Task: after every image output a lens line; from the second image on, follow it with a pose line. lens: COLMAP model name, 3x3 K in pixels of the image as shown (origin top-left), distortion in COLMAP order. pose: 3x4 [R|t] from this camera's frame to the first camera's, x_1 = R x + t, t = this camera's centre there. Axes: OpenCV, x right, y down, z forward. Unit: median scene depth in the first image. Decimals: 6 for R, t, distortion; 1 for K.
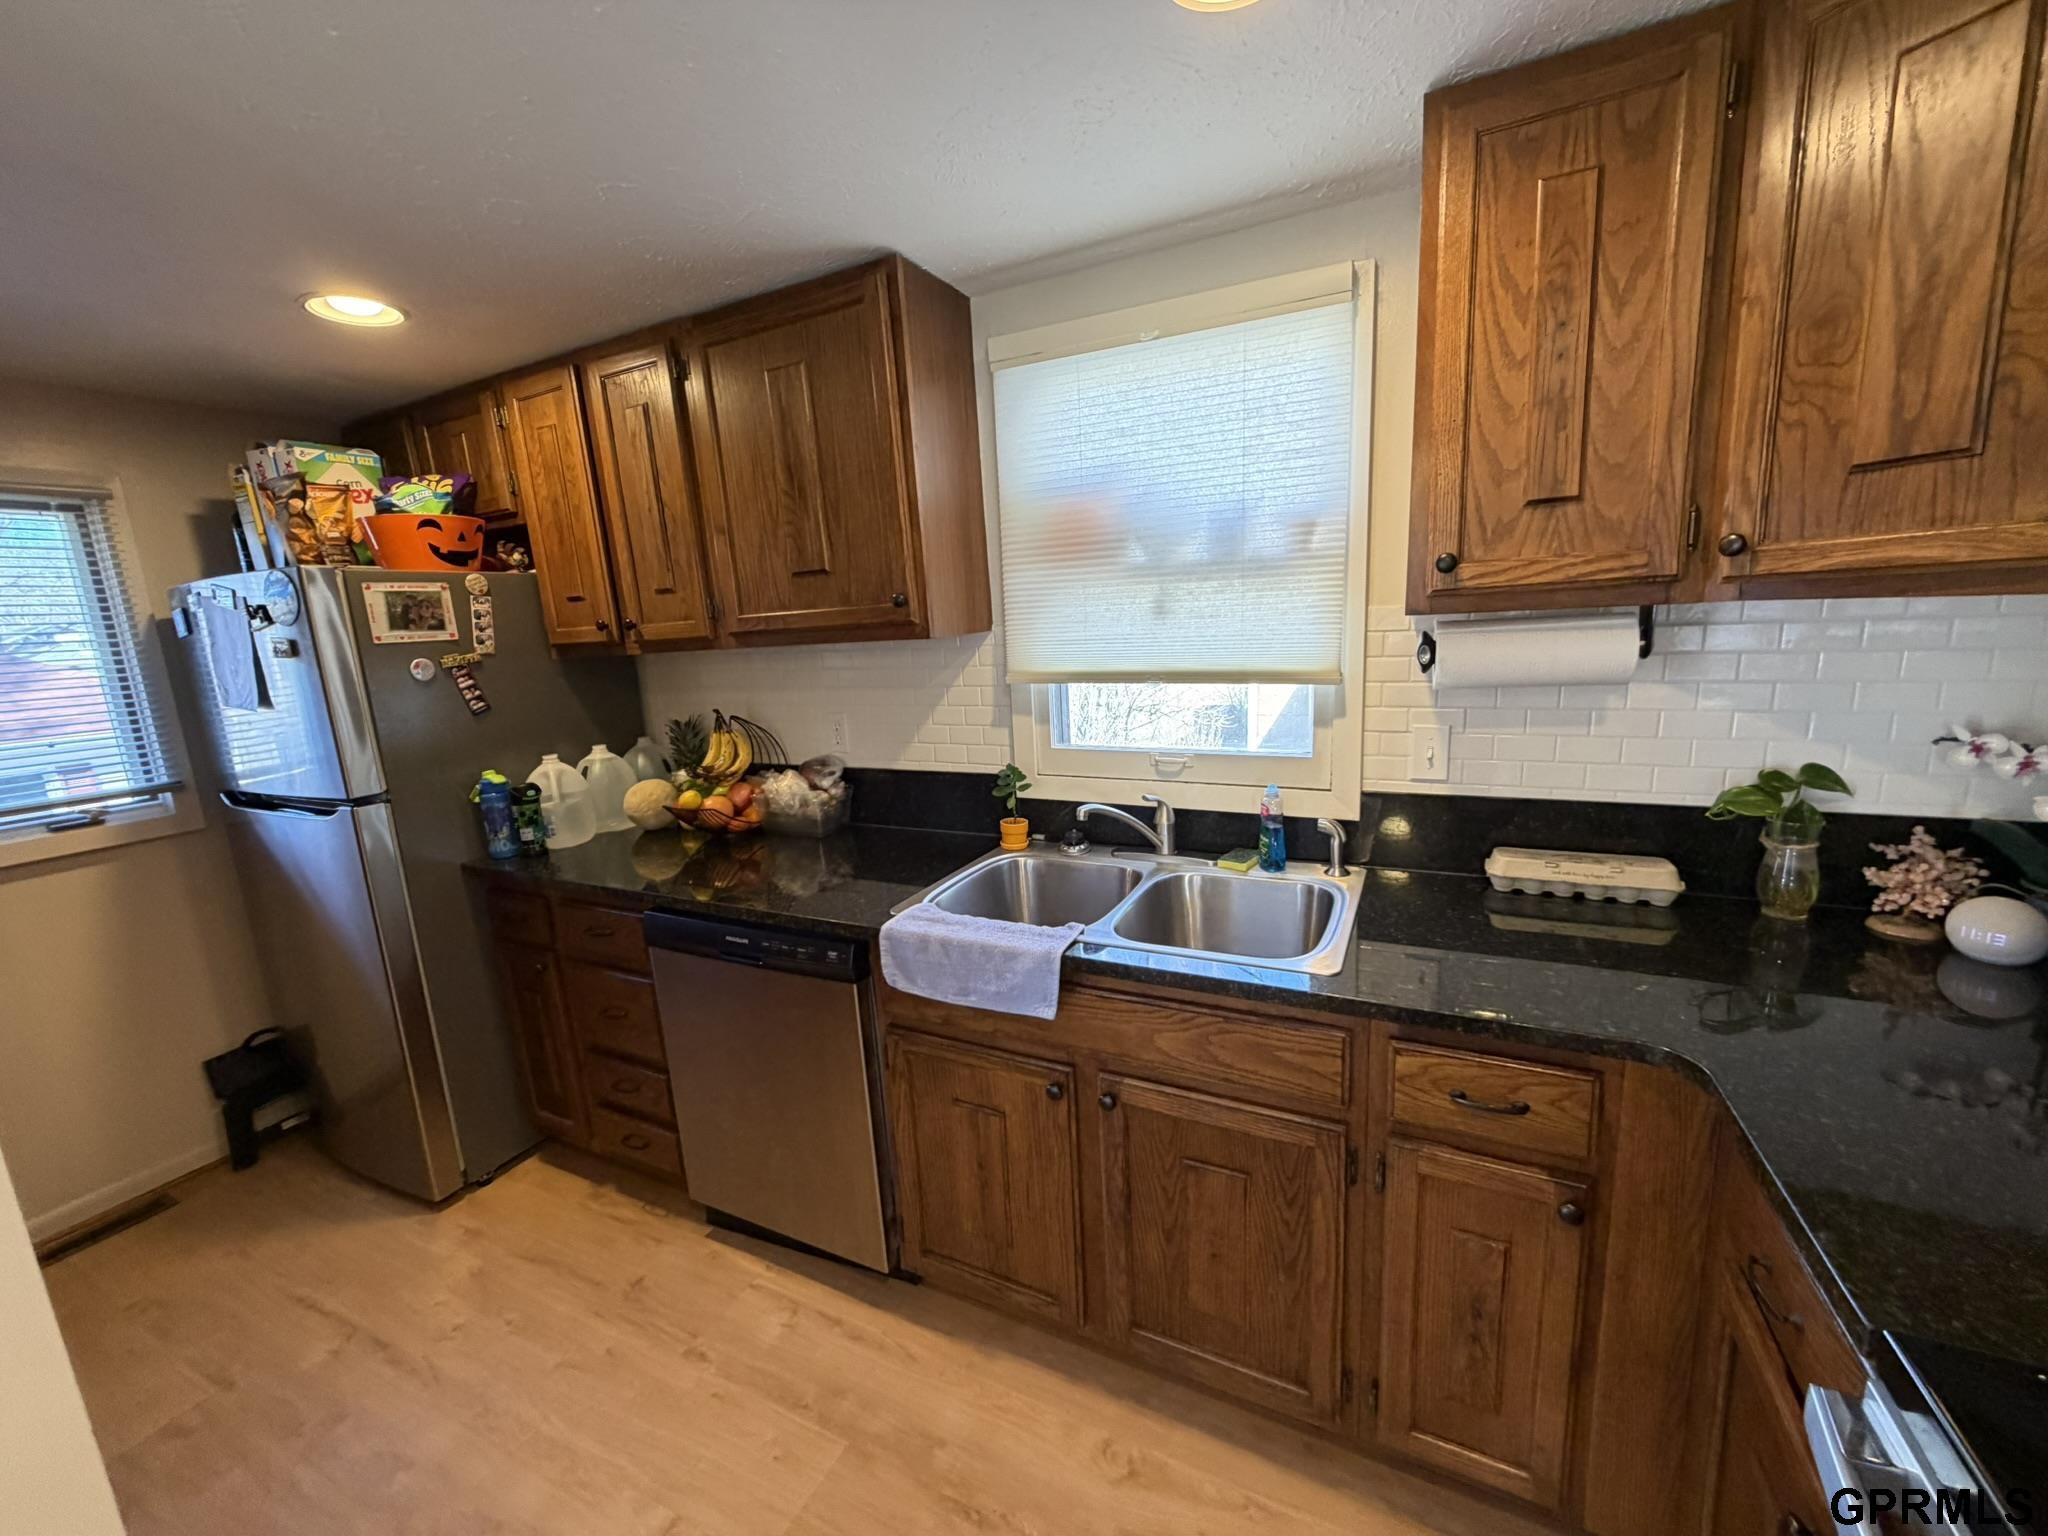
lens RADIAL K [[814.7, 0, 1017.1], [0, 814.7, 769.7], [0, 0, 1]] dist [-0.001646, 0.000003]
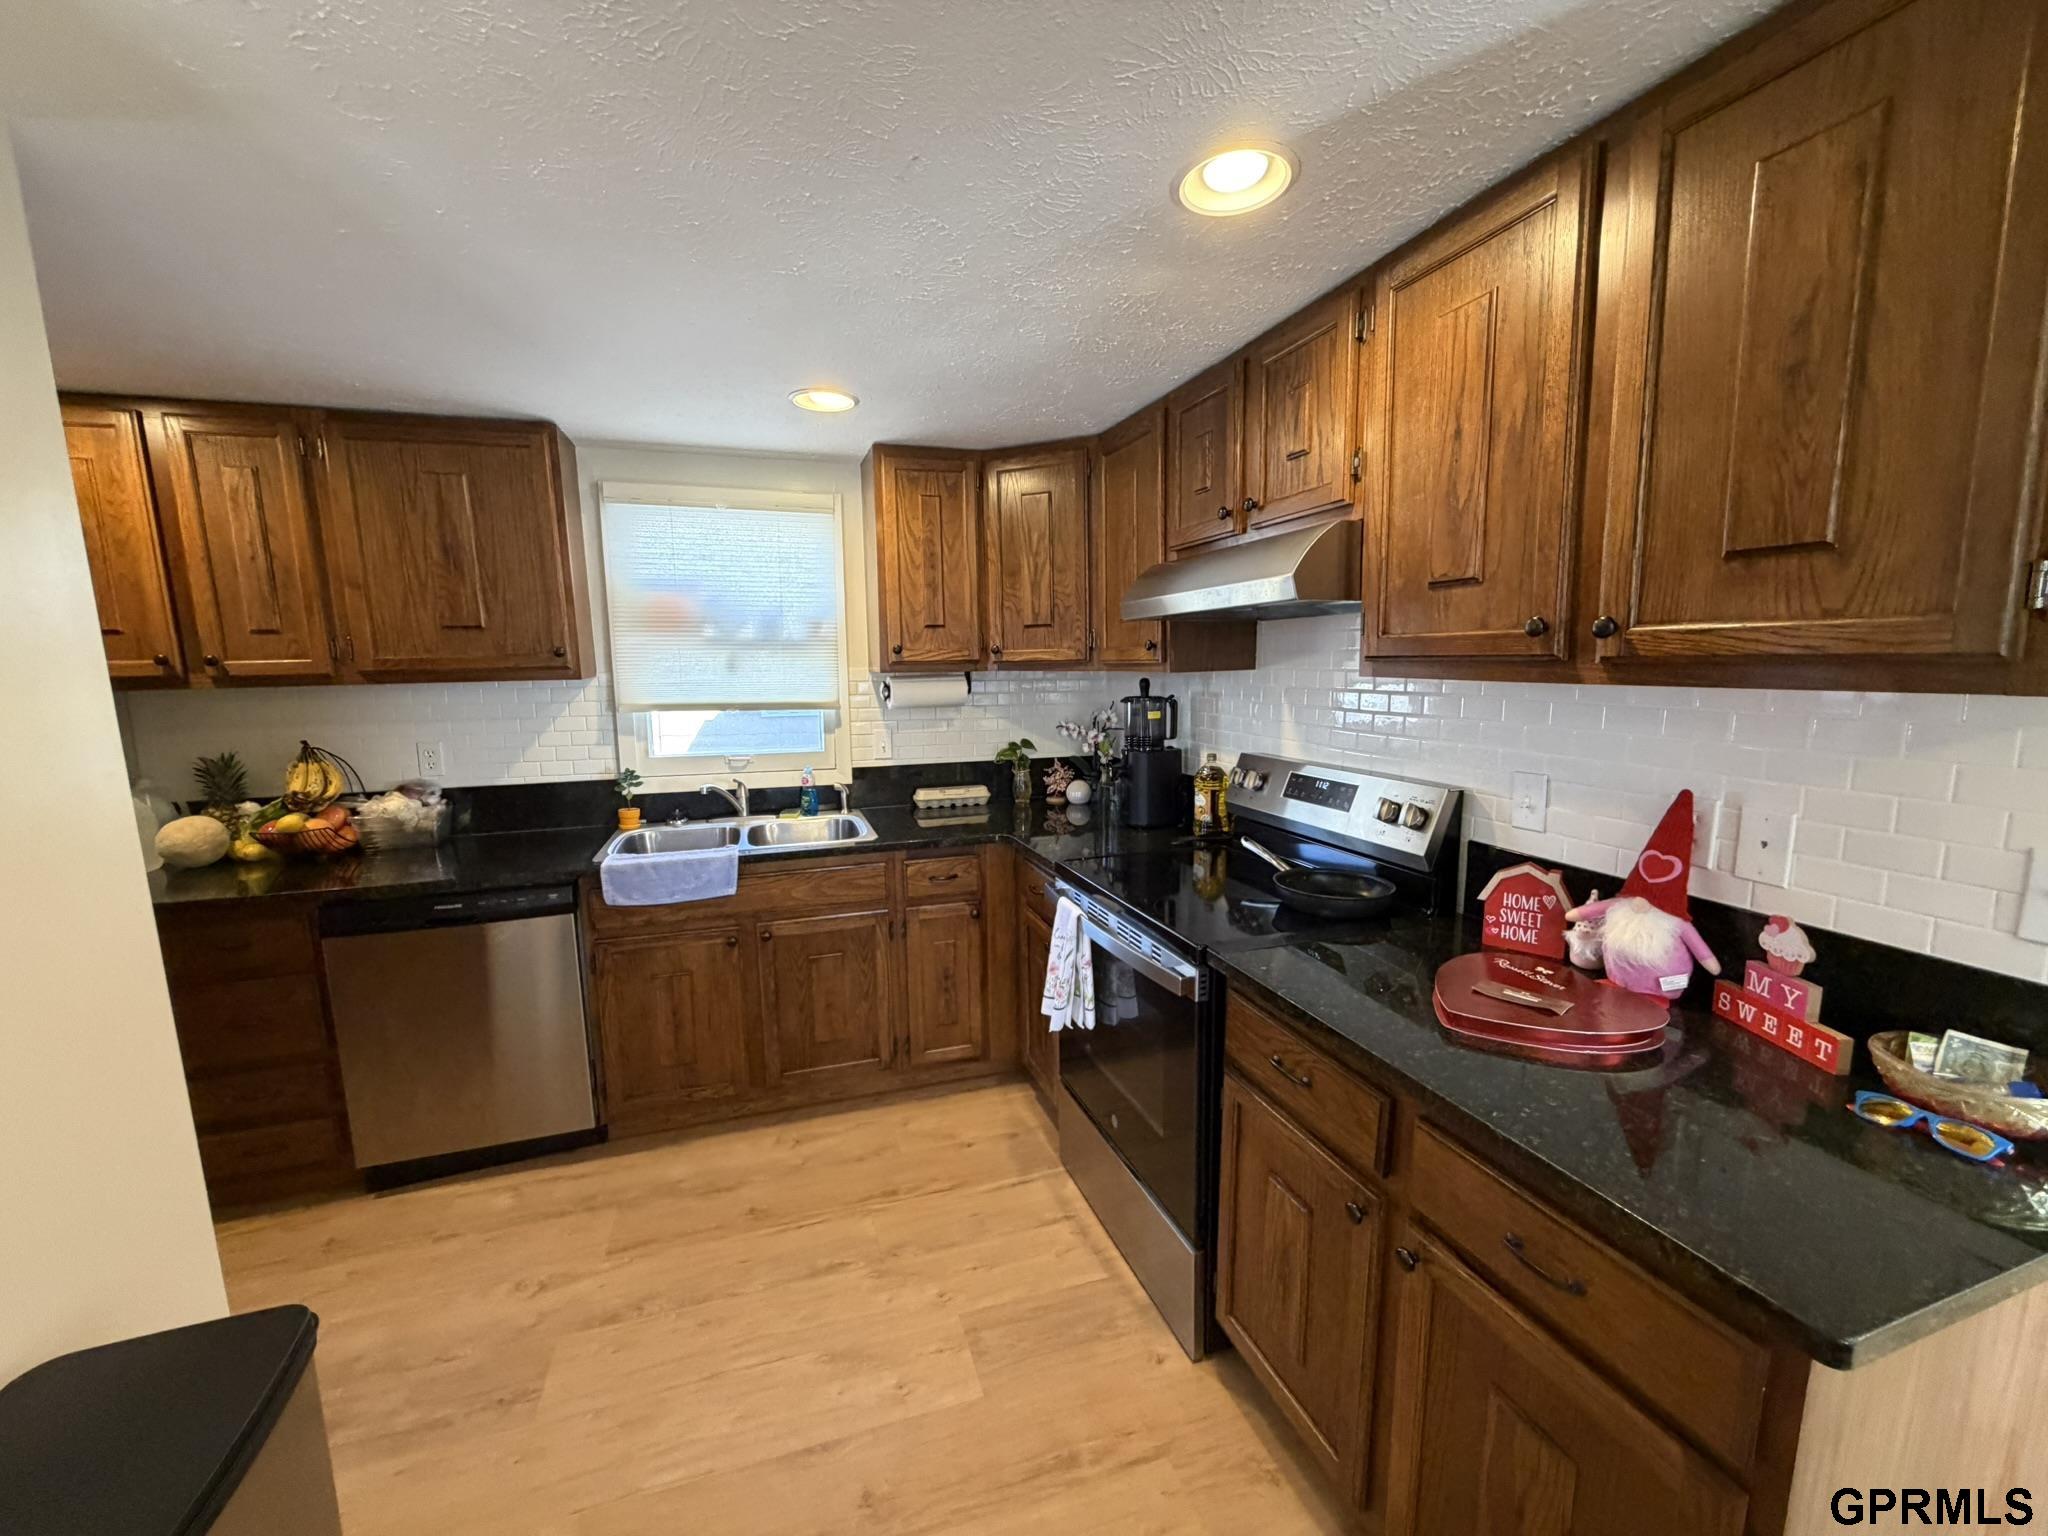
lens RADIAL K [[814.7, 0, 1024.5], [0, 814.7, 775.1], [0, 0, 1]] dist [-0.001646, 0.000003]
pose [[0.704067, -0.055195, 0.707985, -0.695542], [0.106540, 0.993901, -0.028465, 0.156797], [-0.702096, 0.095471, 0.705654, -0.656453]]
